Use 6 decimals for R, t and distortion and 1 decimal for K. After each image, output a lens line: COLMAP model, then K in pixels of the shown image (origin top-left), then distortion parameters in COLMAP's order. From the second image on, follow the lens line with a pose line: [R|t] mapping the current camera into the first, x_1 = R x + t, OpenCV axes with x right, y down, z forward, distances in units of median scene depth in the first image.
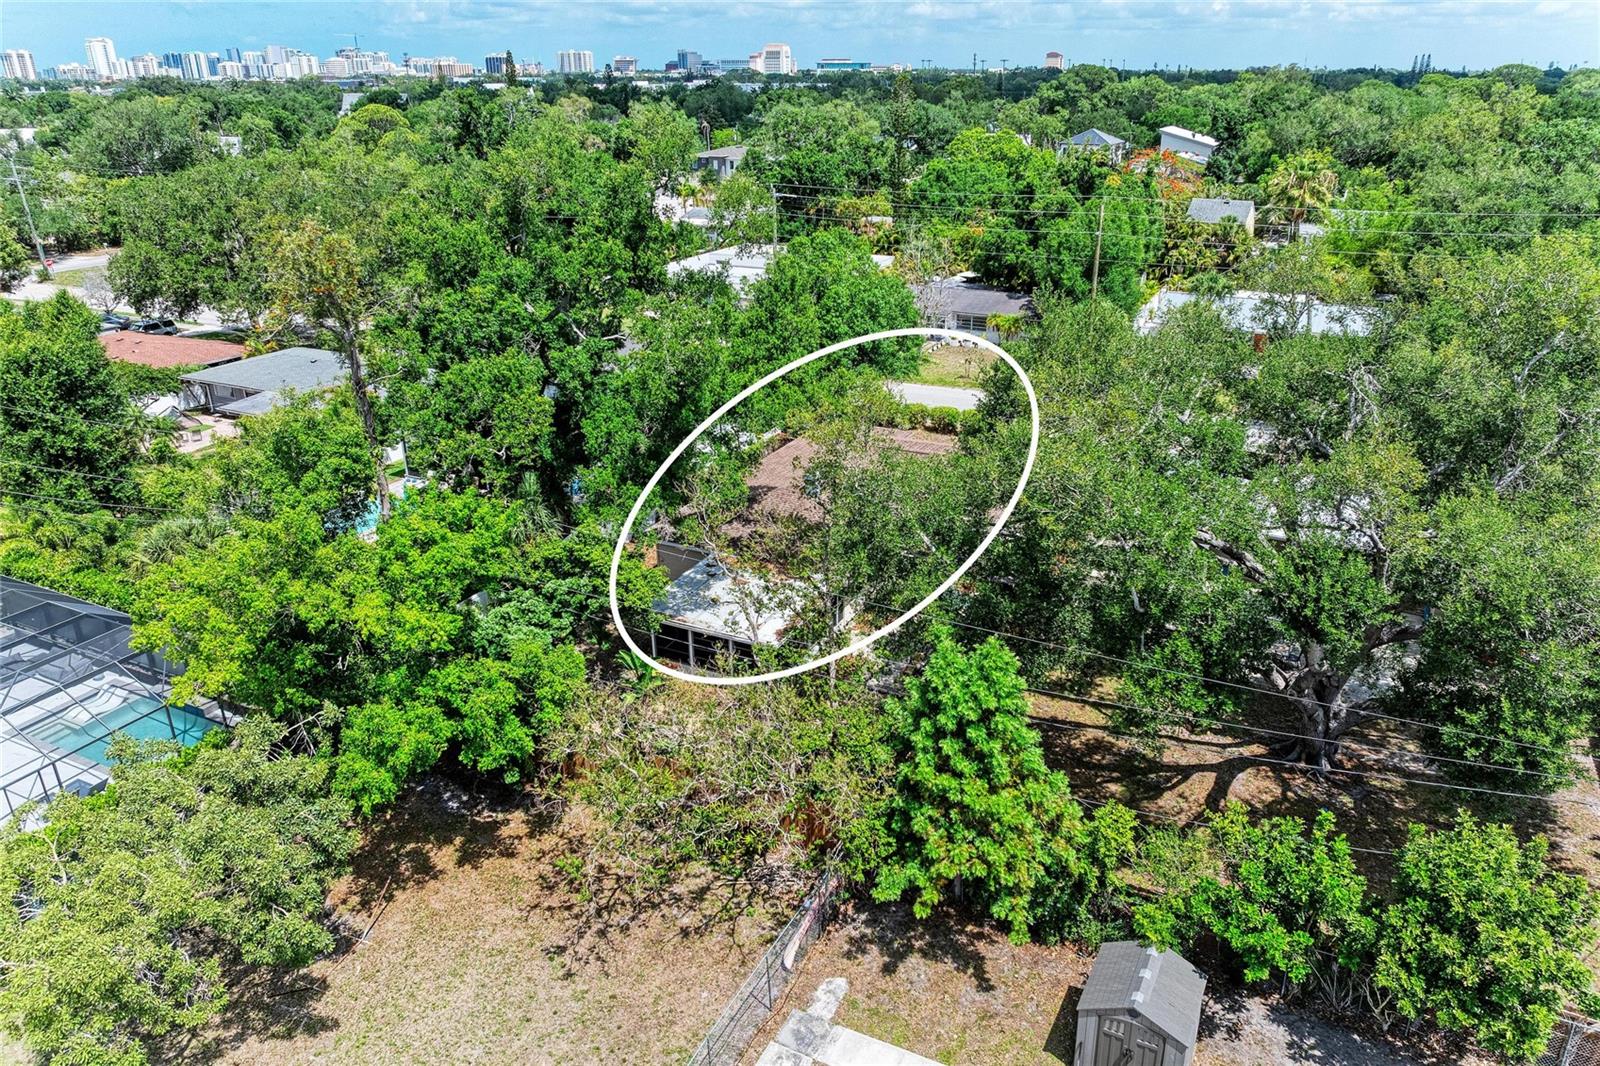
lens RADIAL K [[1134.8, 0, 800.0], [0, 1134.8, 533.0], [0, 0, 1]] dist [-0.004691, -0.000394]
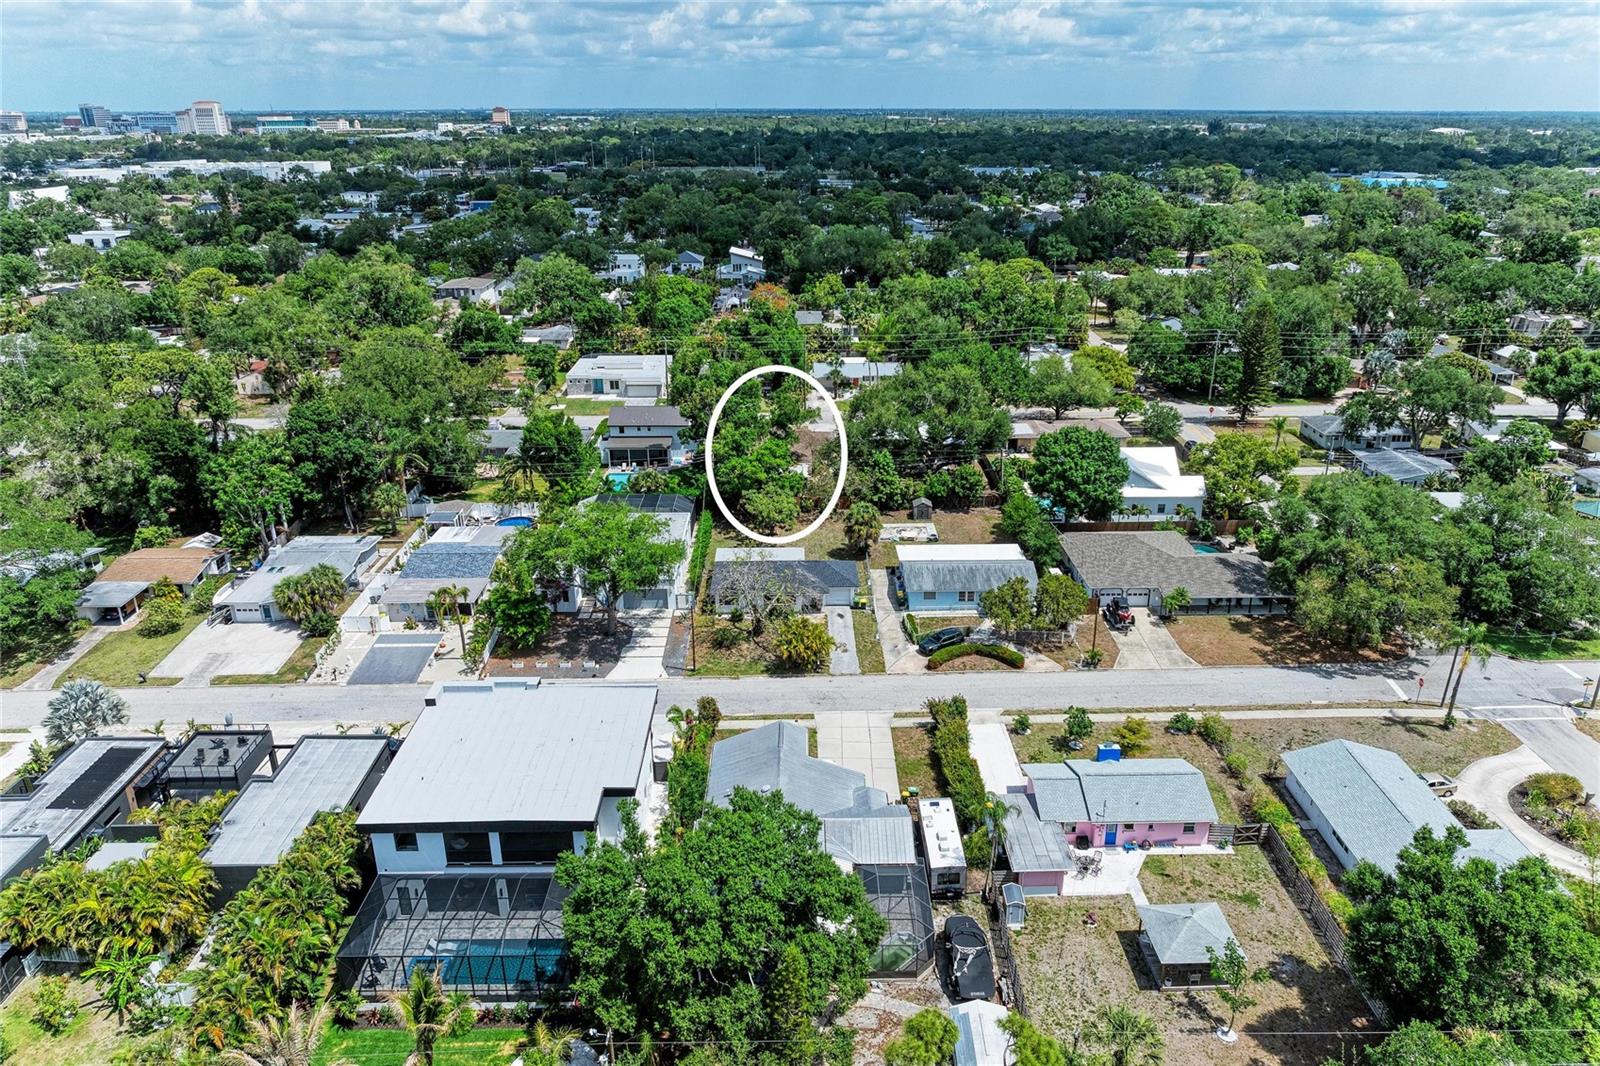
lens RADIAL K [[1134.8, 0, 800.0], [0, 1134.8, 533.0], [0, 0, 1]] dist [-0.004691, -0.000394]
pose [[0.894209, -0.163079, 0.416888, -1.500107], [0.173676, 0.984721, 0.012676, 0.201857], [-0.412585, 0.061069, 0.908870, -2.232158]]
